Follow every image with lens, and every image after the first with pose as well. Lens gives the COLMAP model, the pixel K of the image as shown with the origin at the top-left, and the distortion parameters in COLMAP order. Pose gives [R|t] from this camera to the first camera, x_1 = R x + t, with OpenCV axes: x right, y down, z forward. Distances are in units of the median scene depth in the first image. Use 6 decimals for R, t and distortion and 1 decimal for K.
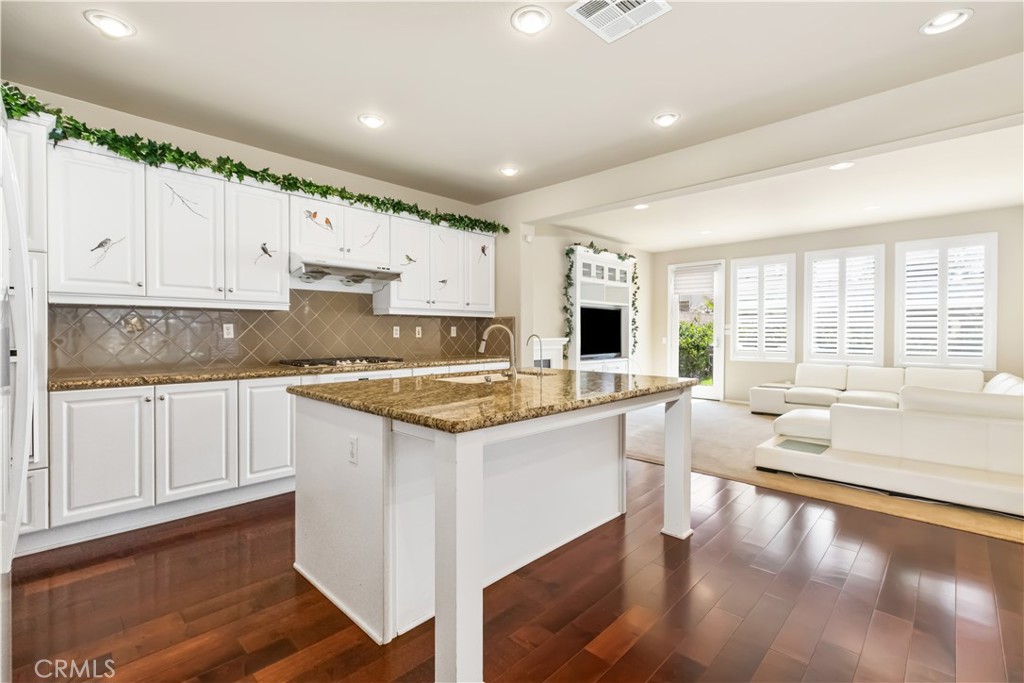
lens RADIAL K [[463.2, 0, 515.6], [0, 463.2, 334.6], [0, 0, 1]] dist [0.009842, -0.002184]
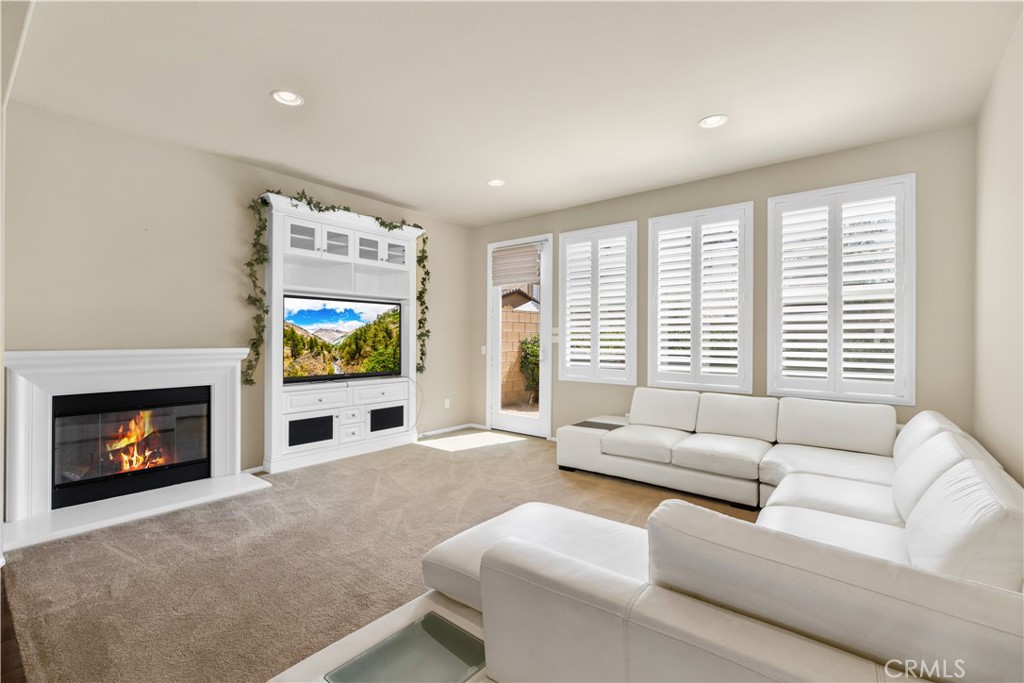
lens RADIAL K [[463.2, 0, 512.0], [0, 463.2, 334.8], [0, 0, 1]] dist [0.009842, -0.002184]
pose [[0.996401, 0.002749, 0.084724, 0.376678], [-0.001672, 0.999917, -0.012781, -0.002963], [-0.084752, 0.012594, 0.996322, 0.364324]]
